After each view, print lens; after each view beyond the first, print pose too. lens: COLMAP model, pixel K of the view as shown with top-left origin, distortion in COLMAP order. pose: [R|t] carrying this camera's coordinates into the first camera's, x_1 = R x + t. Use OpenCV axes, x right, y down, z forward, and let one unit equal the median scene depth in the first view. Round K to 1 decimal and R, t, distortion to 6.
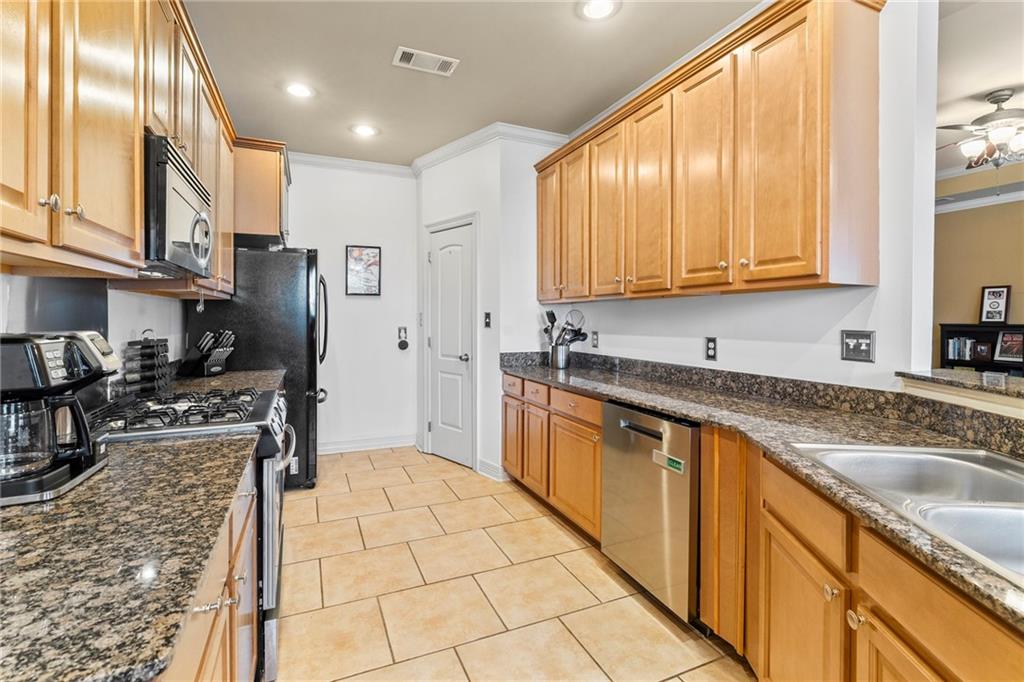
lens RADIAL K [[472.7, 0, 530.9], [0, 472.7, 322.4], [0, 0, 1]] dist [-0.005297, 0.001757]
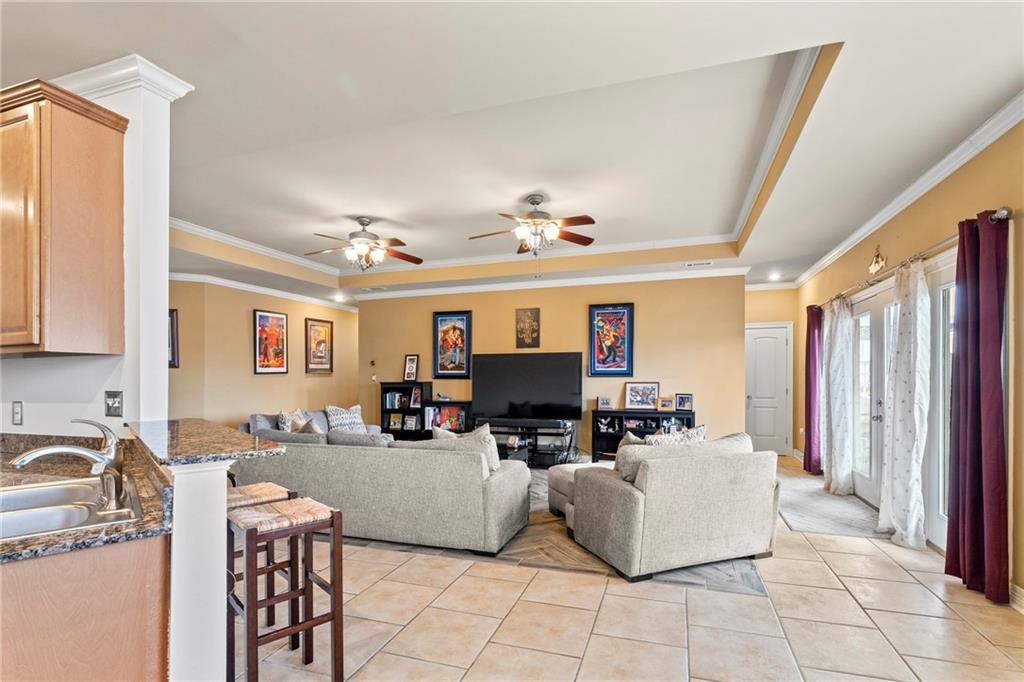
lens RADIAL K [[472.7, 0, 551.6], [0, 472.7, 380.1], [0, 0, 1]] dist [-0.005297, 0.001757]
pose [[0.672302, -0.010805, 0.740198, 0.228229], [0.013114, 0.999910, 0.002684, 0.000136], [-0.740161, 0.007903, 0.672383, -0.258366]]
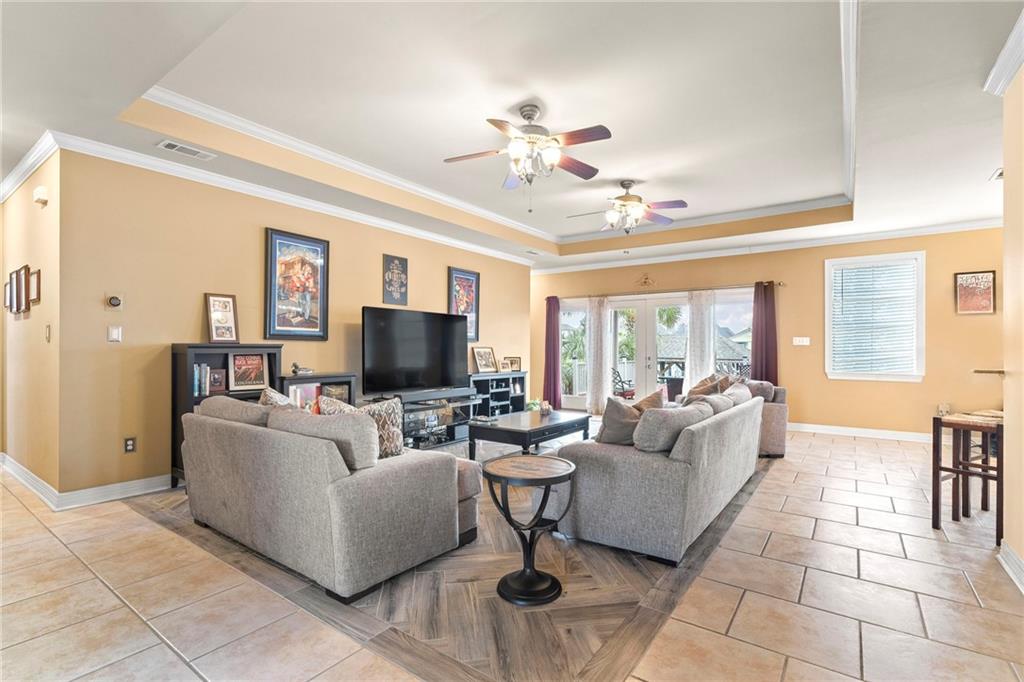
lens RADIAL K [[472.7, 0, 512.8], [0, 472.7, 342.3], [0, 0, 1]] dist [-0.005297, 0.001757]
pose [[-0.483018, 0.007502, 0.875578, 0.090664], [0.002914, 0.999972, -0.006961, 0.007657], [-0.875606, -0.000811, -0.483026, 0.973985]]
